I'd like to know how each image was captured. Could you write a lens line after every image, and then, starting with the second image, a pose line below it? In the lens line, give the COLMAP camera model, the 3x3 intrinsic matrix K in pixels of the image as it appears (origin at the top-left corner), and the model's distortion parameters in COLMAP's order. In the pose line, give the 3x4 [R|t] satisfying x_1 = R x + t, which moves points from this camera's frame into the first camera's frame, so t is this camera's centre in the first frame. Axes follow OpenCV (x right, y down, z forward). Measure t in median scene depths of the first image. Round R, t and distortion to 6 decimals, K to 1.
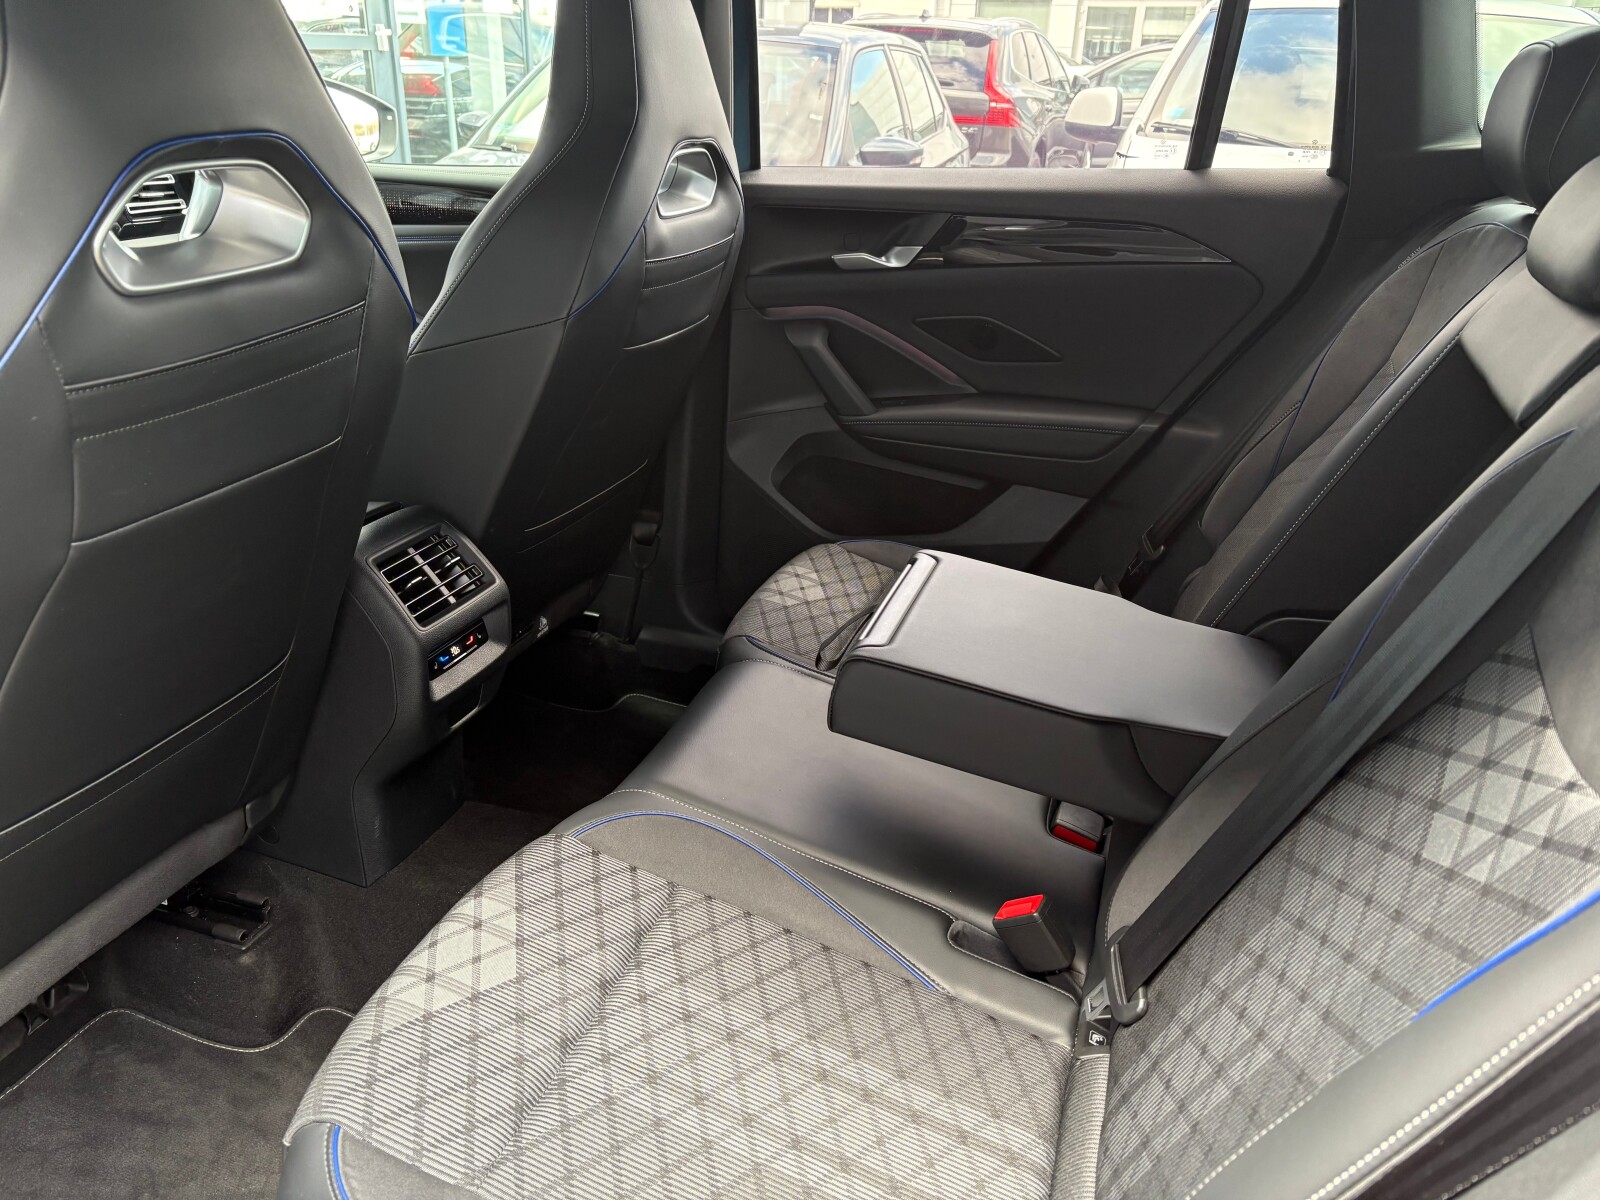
lens RADIAL K [[1229.4, 0, 798.4], [0, 1229.4, 597.5], [0, 0, 1]] dist [0.024863, -0.008948]
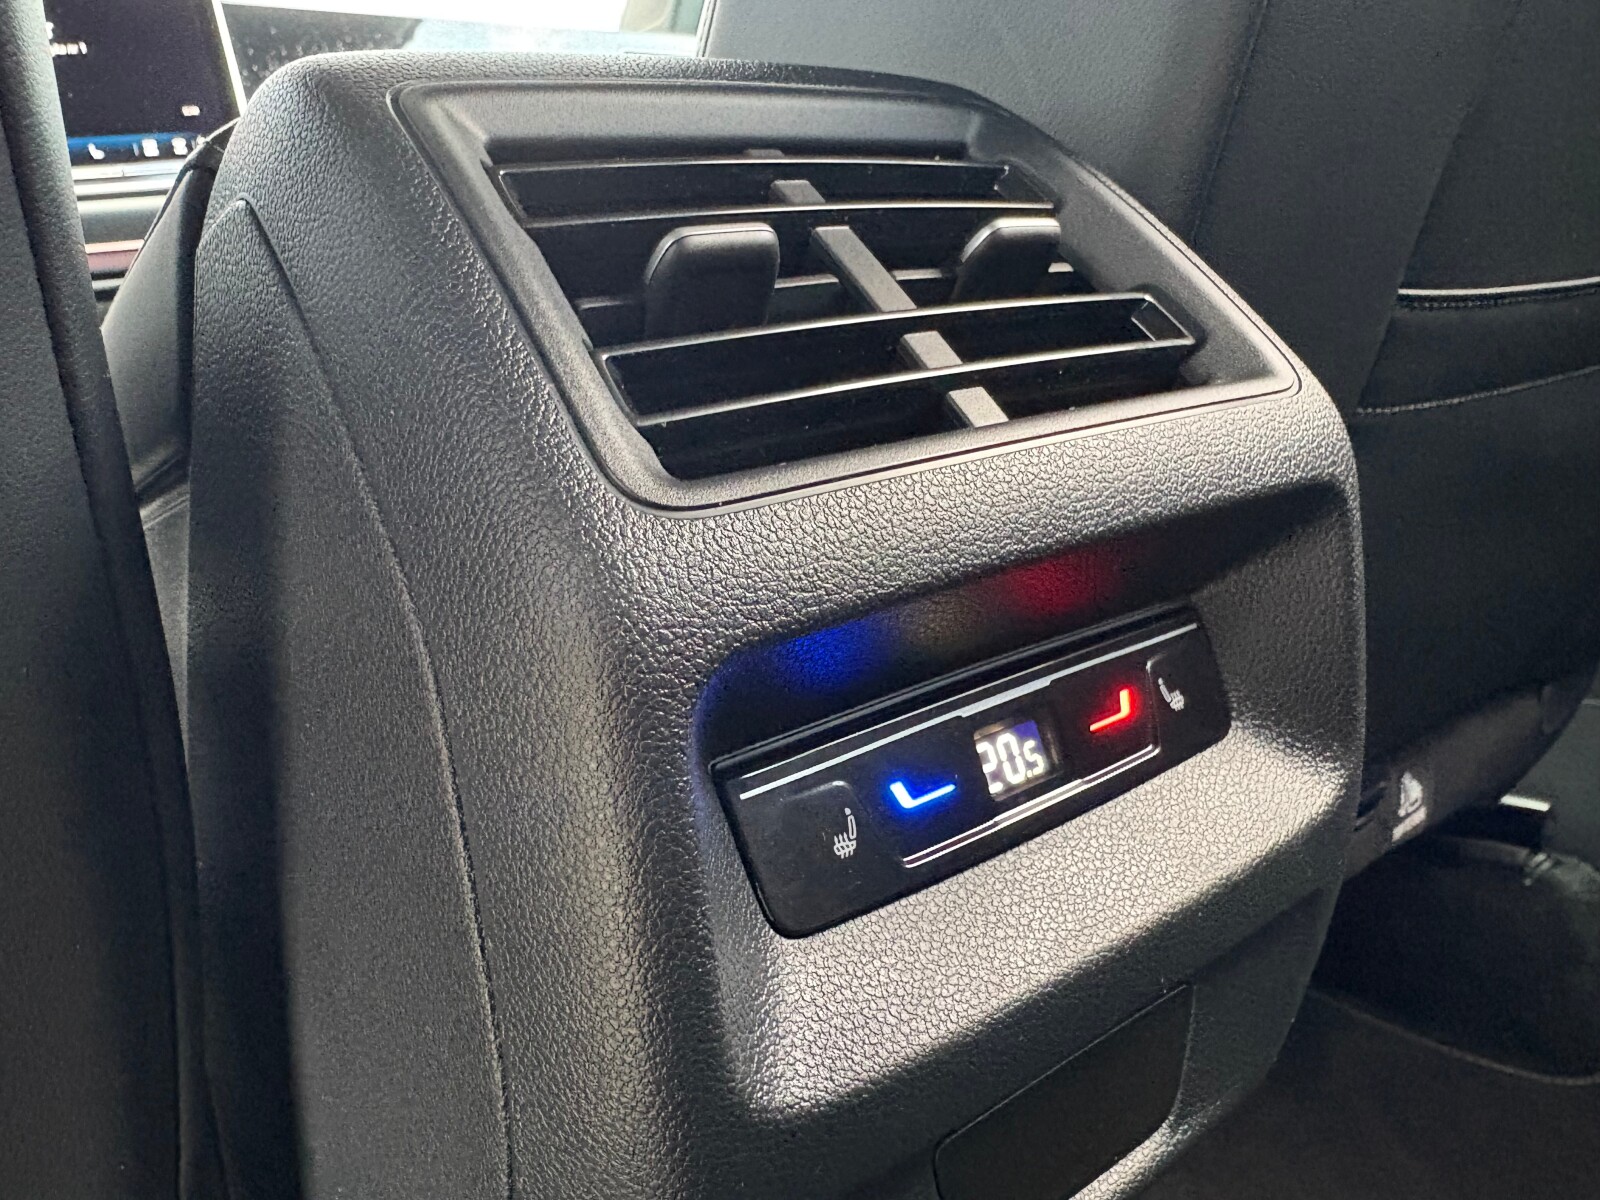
lens RADIAL K [[1229.4, 0, 800.1], [0, 1229.4, 600.8], [0, 0, 1]] dist [0.024863, -0.008948]
pose [[0.830449, -0.054195, -0.554453, -0.207510], [-0.057795, 0.981506, -0.182500, 0.052162], [0.554089, 0.183602, 0.811958, 0.832169]]
